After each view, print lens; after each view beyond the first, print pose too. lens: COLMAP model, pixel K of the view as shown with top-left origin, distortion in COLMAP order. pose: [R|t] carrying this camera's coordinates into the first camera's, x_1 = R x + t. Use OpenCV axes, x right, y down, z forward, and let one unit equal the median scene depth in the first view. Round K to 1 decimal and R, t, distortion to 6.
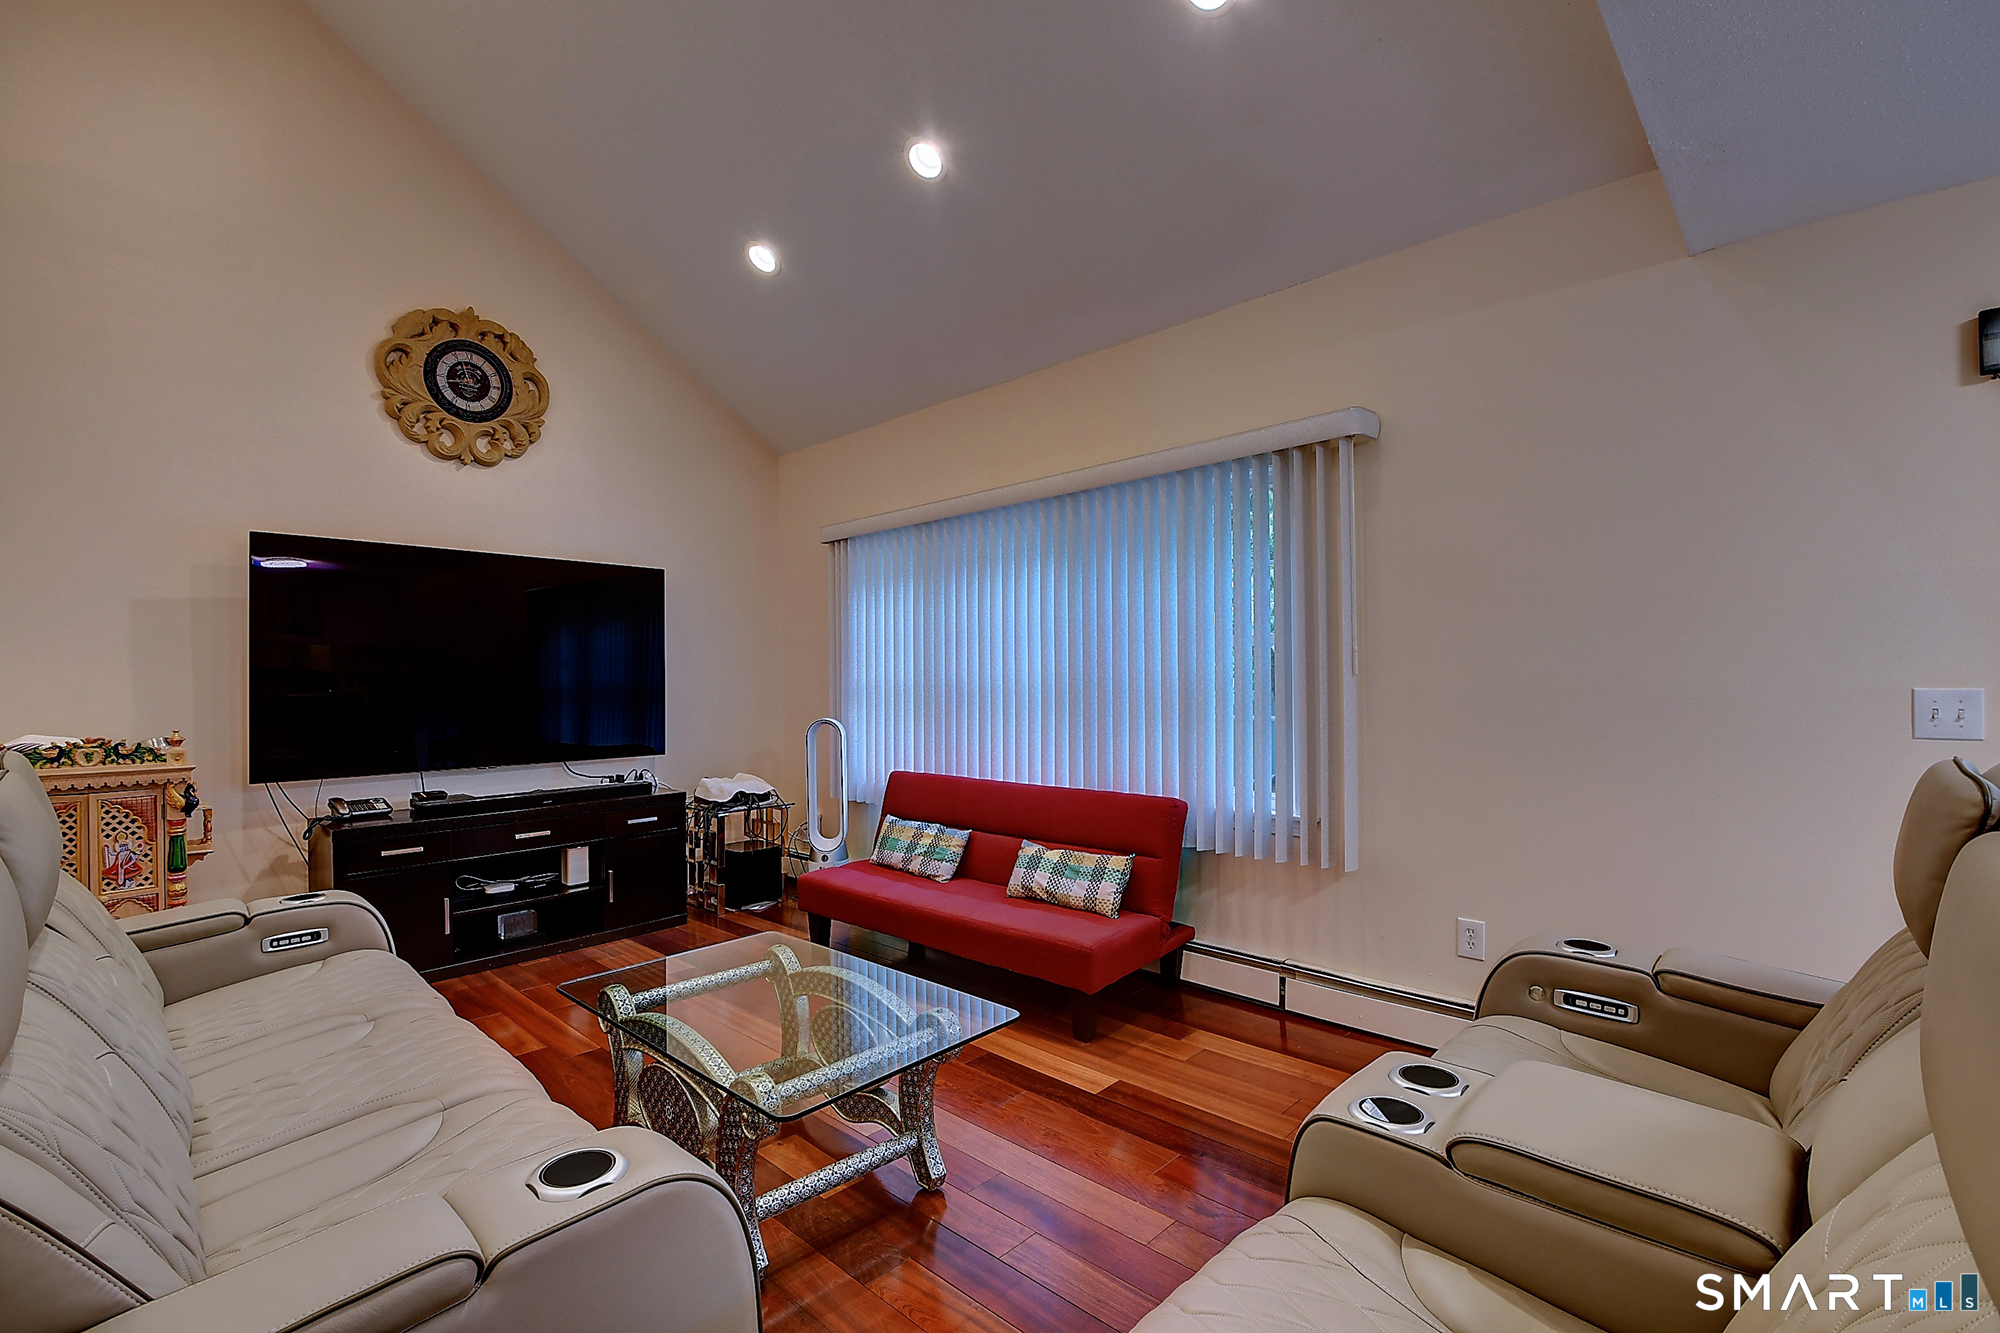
lens RADIAL K [[883.4, 0, 974.3], [0, 883.4, 674.0], [0, 0, 1]] dist [-0.000907, -0.000363]
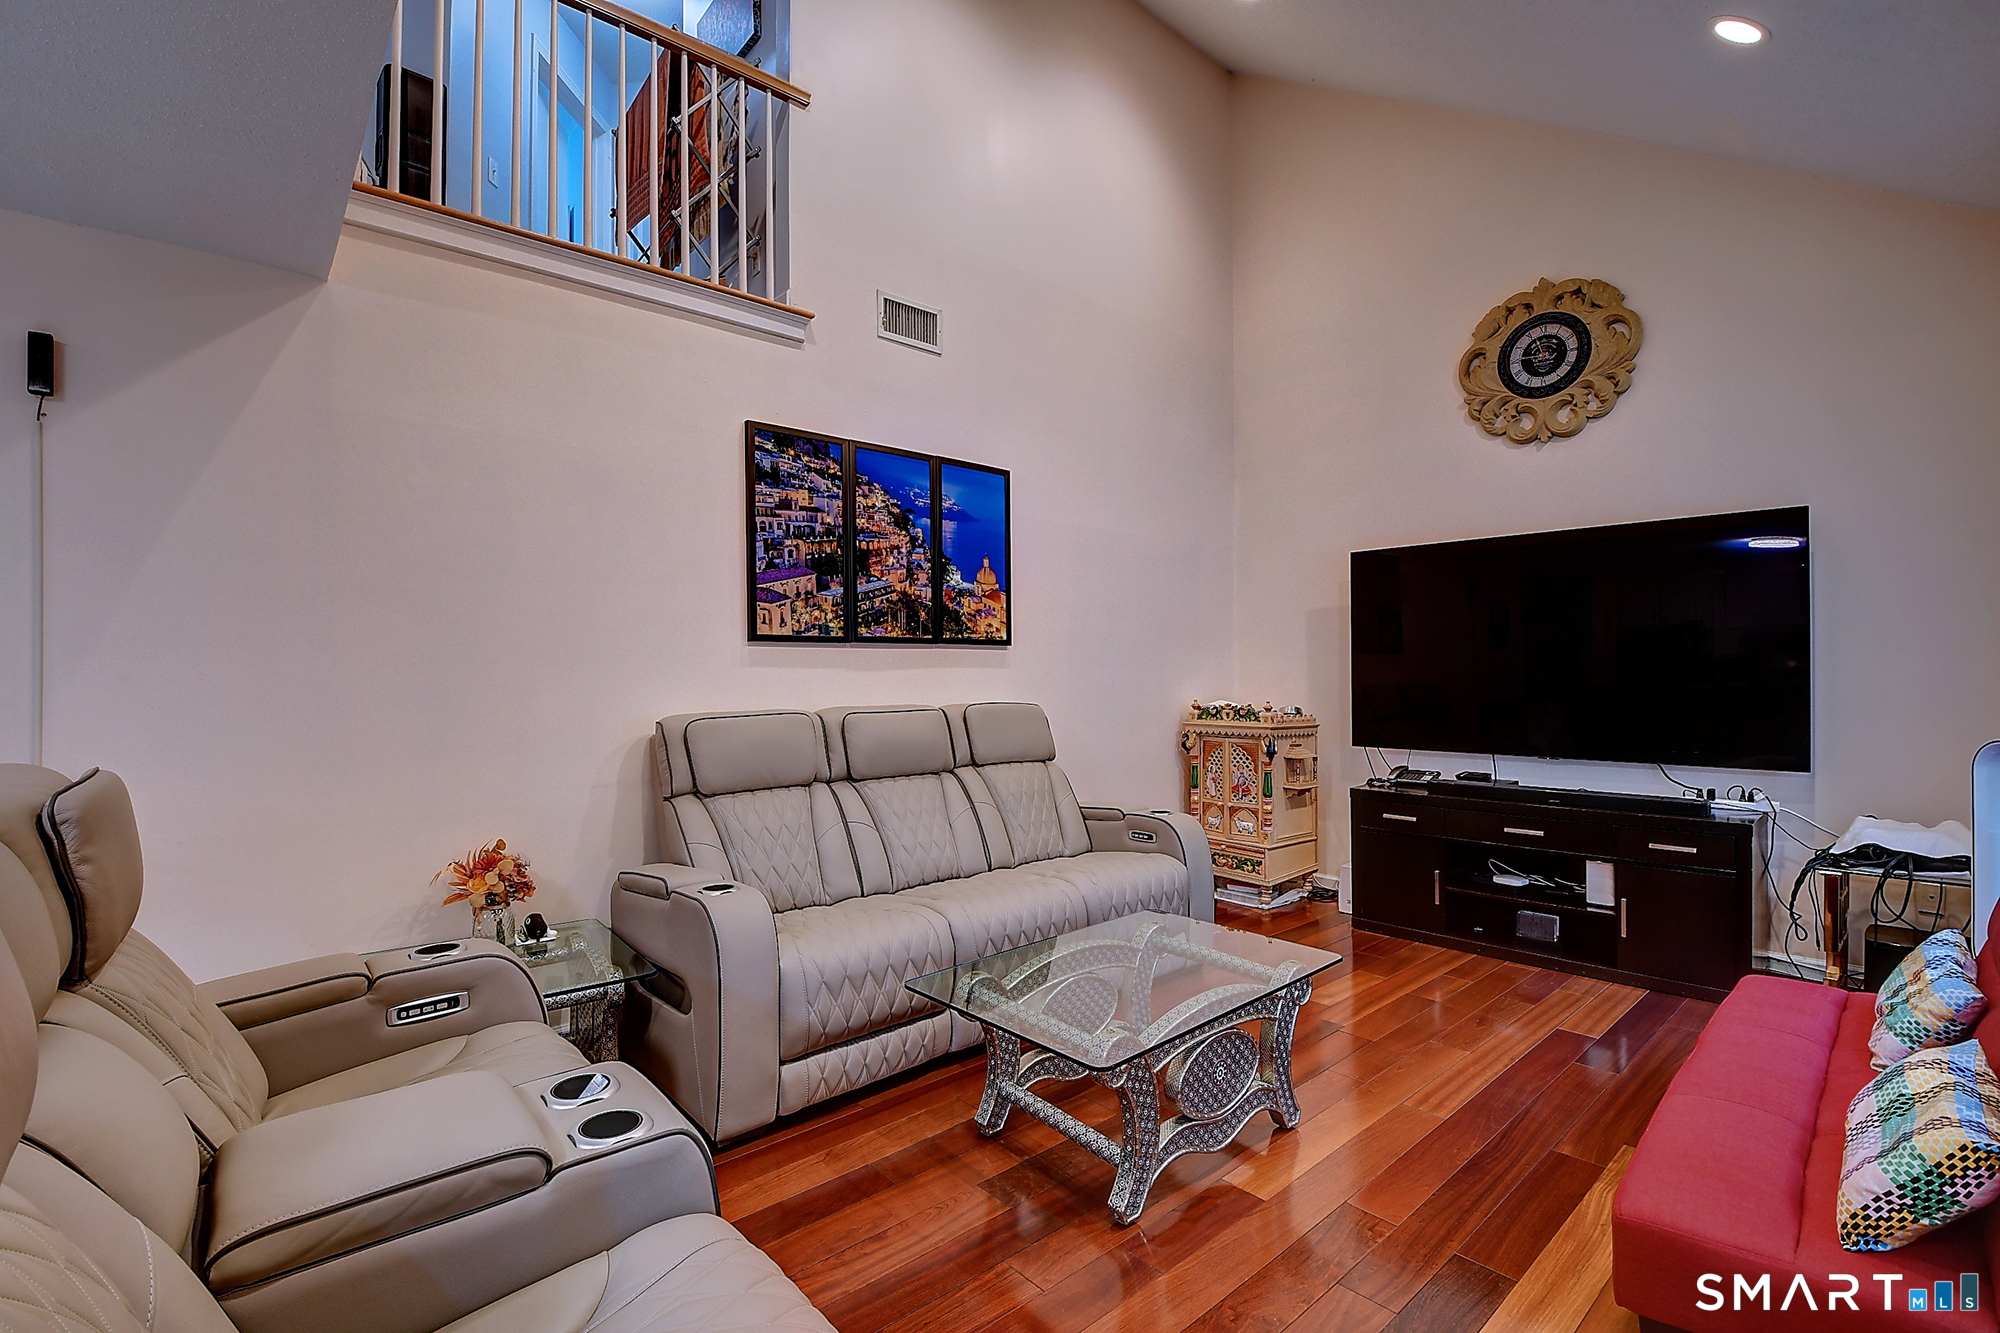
lens RADIAL K [[883.4, 0, 974.3], [0, 883.4, 674.0], [0, 0, 1]] dist [-0.000907, -0.000363]
pose [[-0.070081, 0.010839, -0.997482, 0.446540], [0.013393, 0.999861, 0.009924, -0.002317], [0.997451, -0.012664, -0.070217, 0.456649]]
